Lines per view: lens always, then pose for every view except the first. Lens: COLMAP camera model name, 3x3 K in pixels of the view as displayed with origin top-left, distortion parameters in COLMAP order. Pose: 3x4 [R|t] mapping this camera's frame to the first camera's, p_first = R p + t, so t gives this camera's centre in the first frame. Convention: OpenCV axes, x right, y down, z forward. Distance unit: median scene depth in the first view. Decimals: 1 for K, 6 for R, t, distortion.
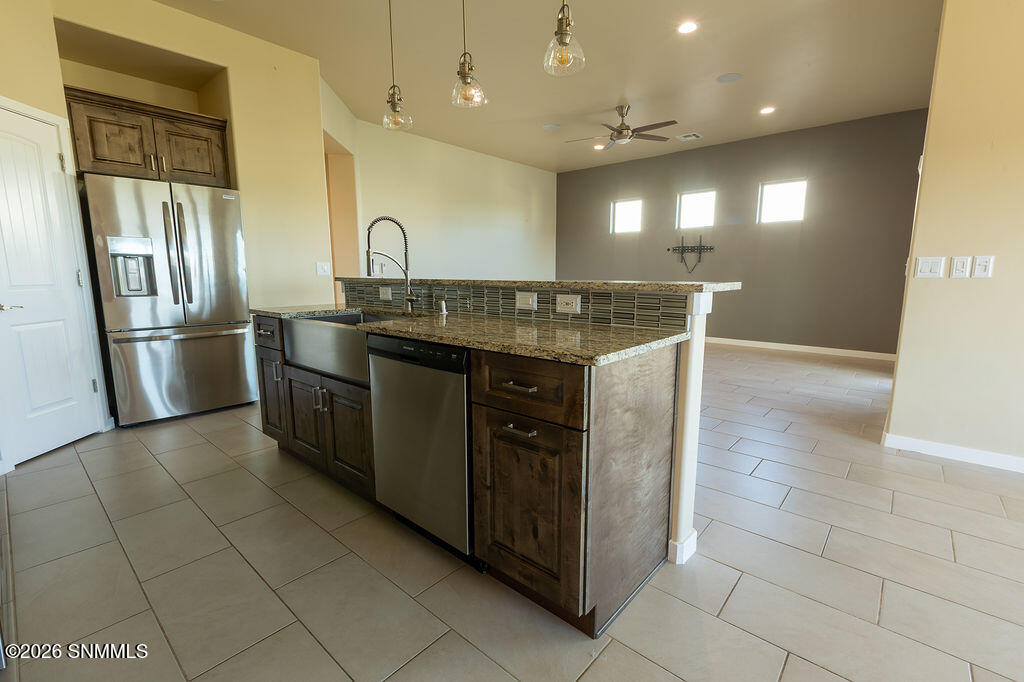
lens RADIAL K [[454.7, 0, 509.0], [0, 454.7, 345.4], [0, 0, 1]] dist [0.002494, -0.001422]
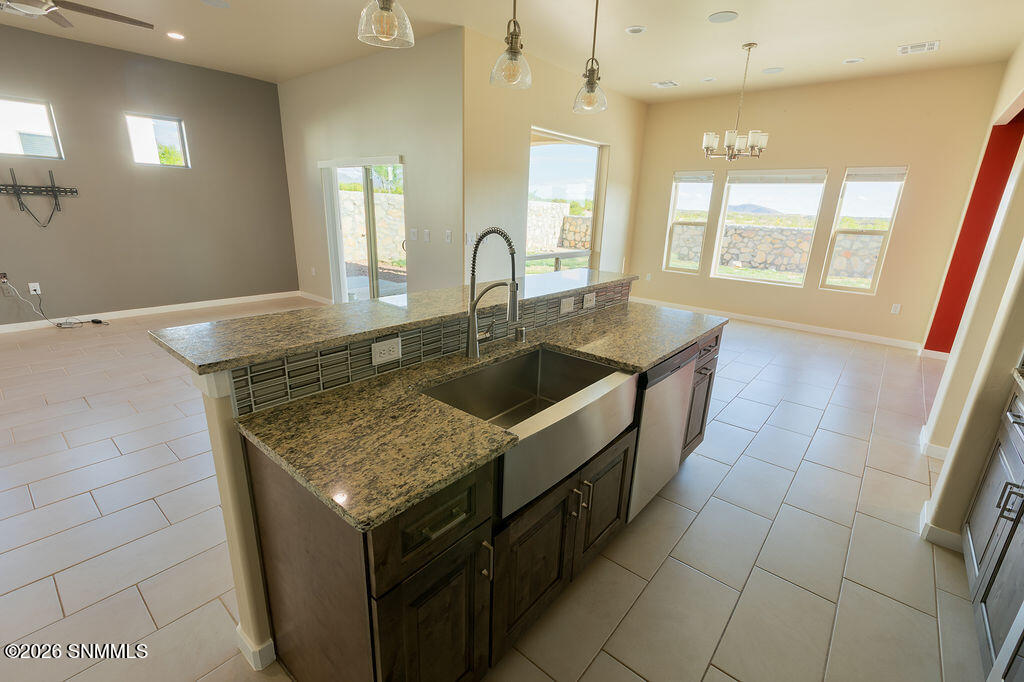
lens RADIAL K [[454.7, 0, 508.8], [0, 454.7, 343.8], [0, 0, 1]] dist [0.002494, -0.001422]
pose [[-0.018472, -0.291418, 0.956417, -0.685632], [0.127736, 0.948054, 0.291337, -0.226705], [-0.991636, 0.127551, 0.019712, 0.713554]]
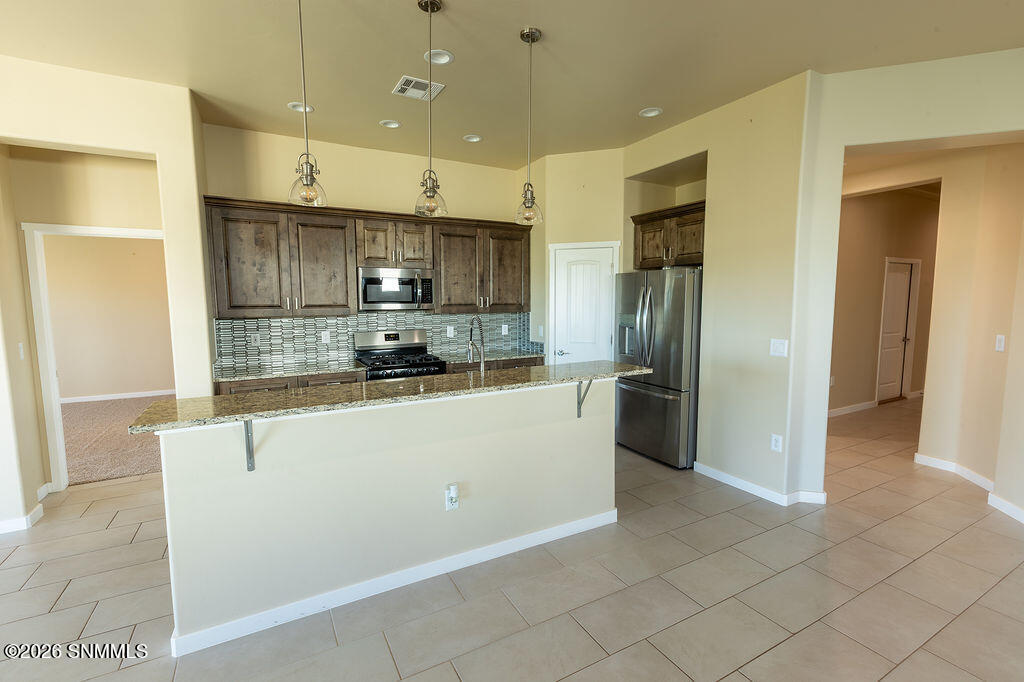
lens RADIAL K [[454.7, 0, 508.8], [0, 454.7, 342.6], [0, 0, 1]] dist [0.002494, -0.001422]
pose [[-0.336756, 0.094376, -0.936850, 0.587157], [-0.144031, 0.978092, 0.150304, -0.292551], [0.930511, 0.185551, -0.315786, 1.059540]]
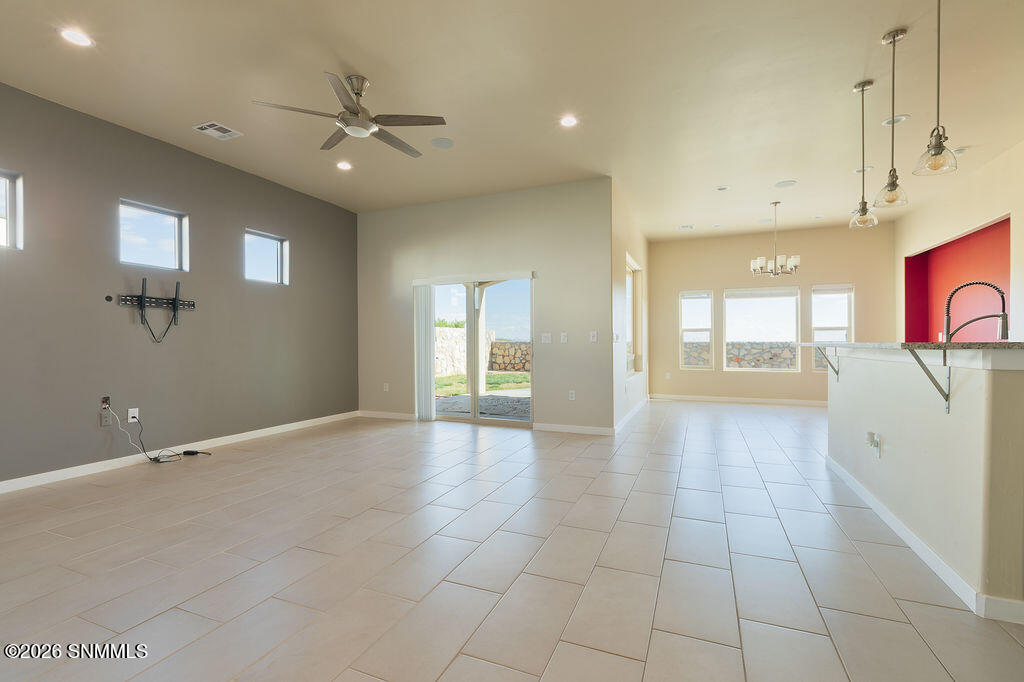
lens RADIAL K [[454.7, 0, 505.6], [0, 454.7, 342.2], [0, 0, 1]] dist [0.002494, -0.001422]
pose [[-0.315299, 0.001899, 0.948990, -0.653007], [0.154266, 0.986800, 0.049280, -0.261884], [-0.936370, 0.161935, -0.311430, 1.678952]]
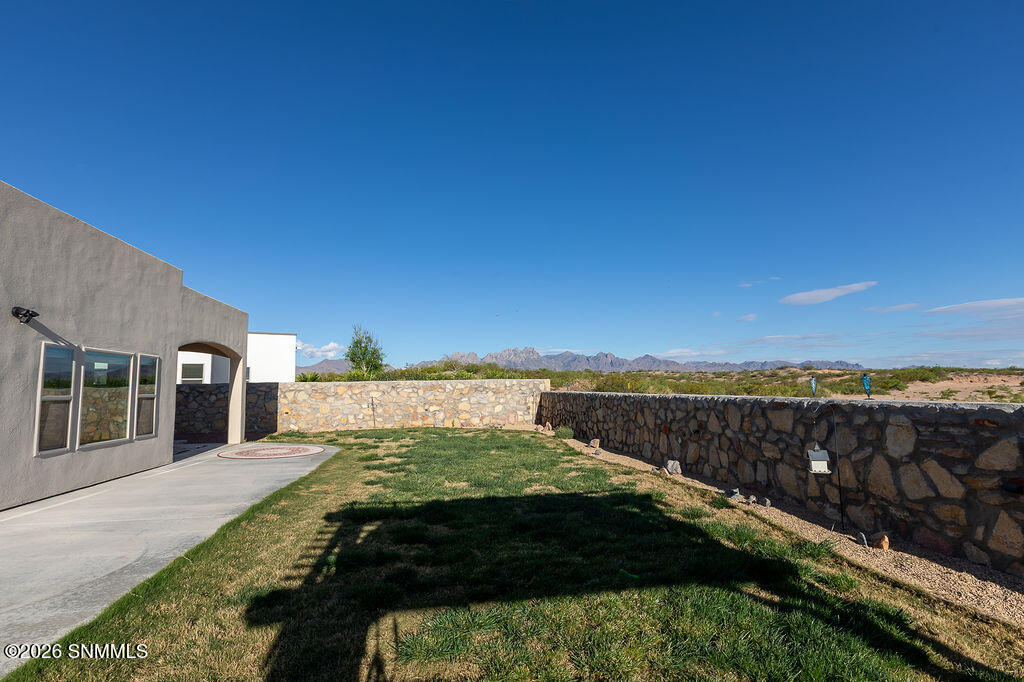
lens RADIAL K [[454.7, 0, 516.6], [0, 454.7, 344.3], [0, 0, 1]] dist [0.002494, -0.001422]
pose [[0.597598, 0.061020, 0.799471, 0.681467], [0.152166, 0.970348, -0.187805, 0.454769], [-0.787225, 0.233884, 0.570592, -3.181424]]
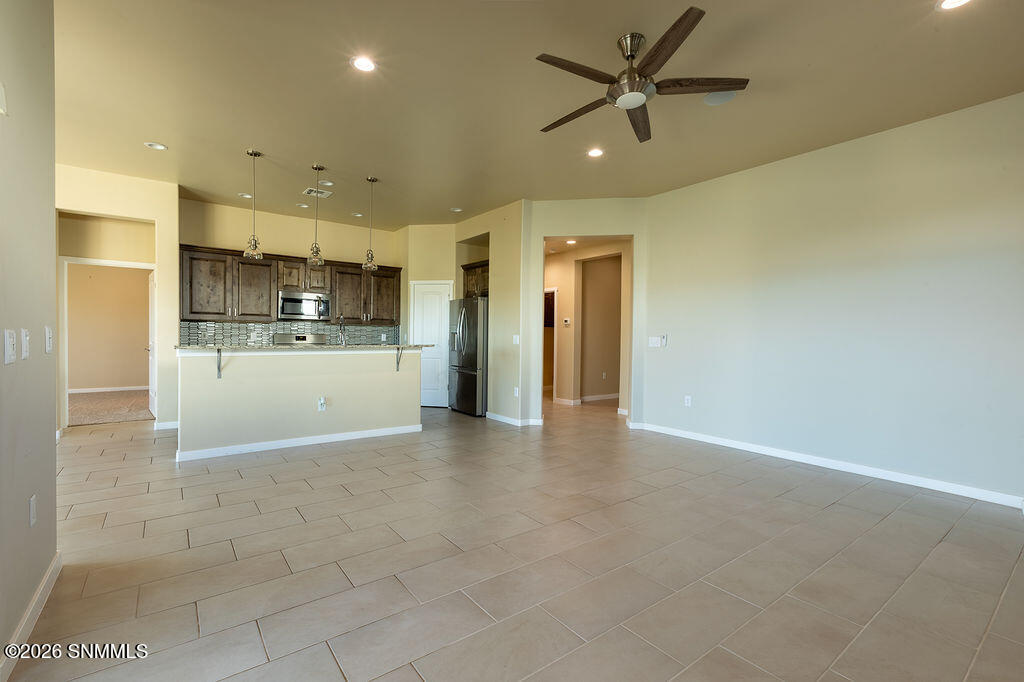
lens RADIAL K [[454.7, 0, 508.5], [0, 454.7, 341.7], [0, 0, 1]] dist [0.002494, -0.001422]
pose [[-0.197976, 0.011804, -0.980136, 1.267706], [-0.168446, 0.984642, 0.045882, -0.289190], [0.965625, 0.174183, -0.192947, 1.618245]]
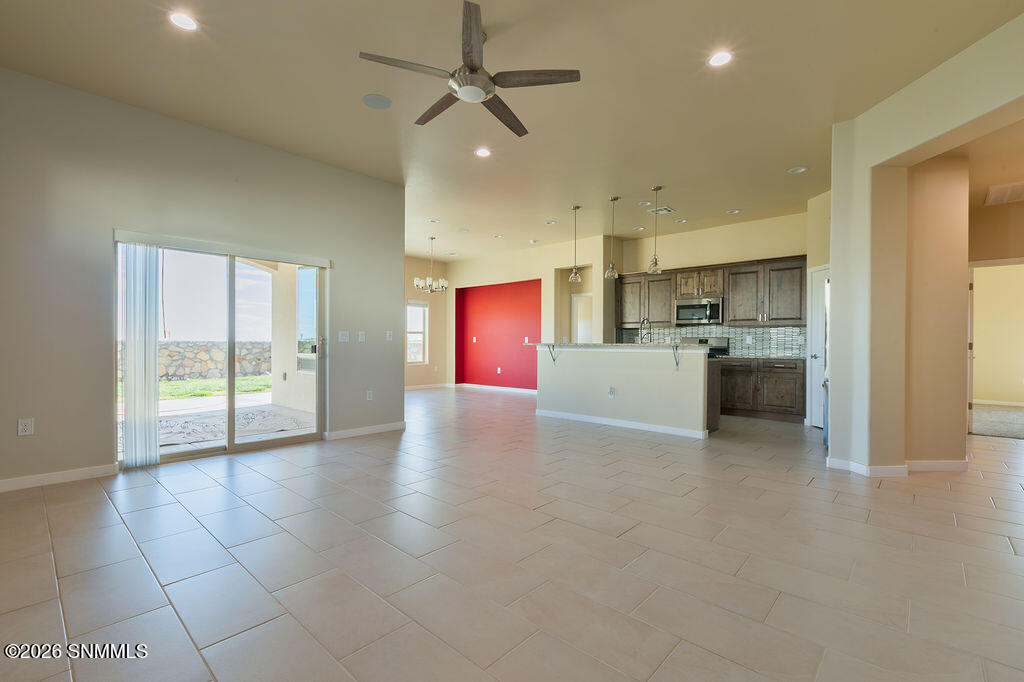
lens RADIAL K [[454.7, 0, 512.0], [0, 454.7, 341.5], [0, 0, 1]] dist [0.002494, -0.001422]
pose [[-0.999920, -0.005416, 0.011419, 0.310306], [-0.003567, 0.987739, 0.156074, -0.393949], [-0.012124, 0.156021, -0.987679, 2.516386]]
